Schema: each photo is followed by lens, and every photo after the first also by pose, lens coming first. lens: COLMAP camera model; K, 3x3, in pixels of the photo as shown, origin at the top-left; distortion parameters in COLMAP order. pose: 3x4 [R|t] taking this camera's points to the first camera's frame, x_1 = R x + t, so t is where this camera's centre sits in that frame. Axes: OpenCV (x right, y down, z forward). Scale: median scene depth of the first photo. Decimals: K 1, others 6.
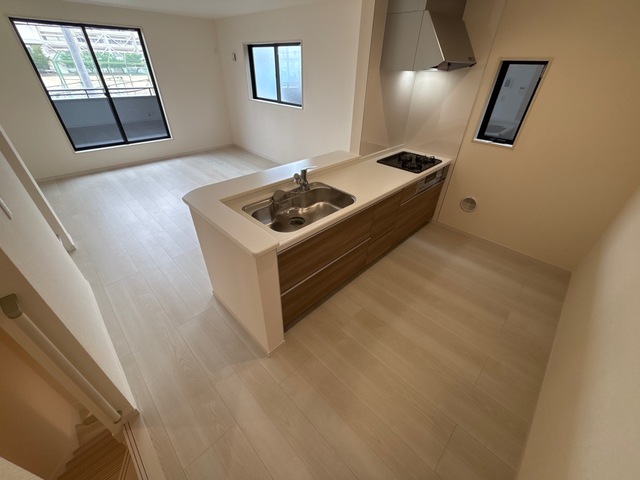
lens RADIAL K [[259.8, 0, 320.0], [0, 259.8, 240.0], [0, 0, 1]] dist [-0.000081, 0.000005]
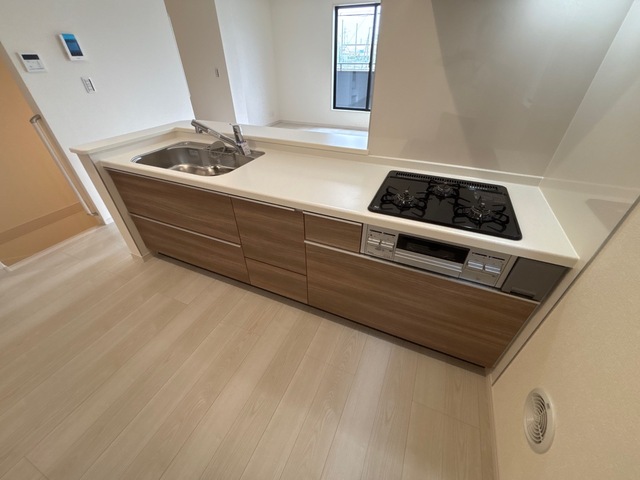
lens RADIAL K [[259.8, 0, 320.0], [0, 259.8, 240.0], [0, 0, 1]] dist [-0.000081, 0.000005]
pose [[0.365126, 0.527955, -0.766776, 0.322500], [-0.519941, 0.798861, 0.302460, -0.138563], [0.772233, 0.288243, 0.566191, 0.313136]]
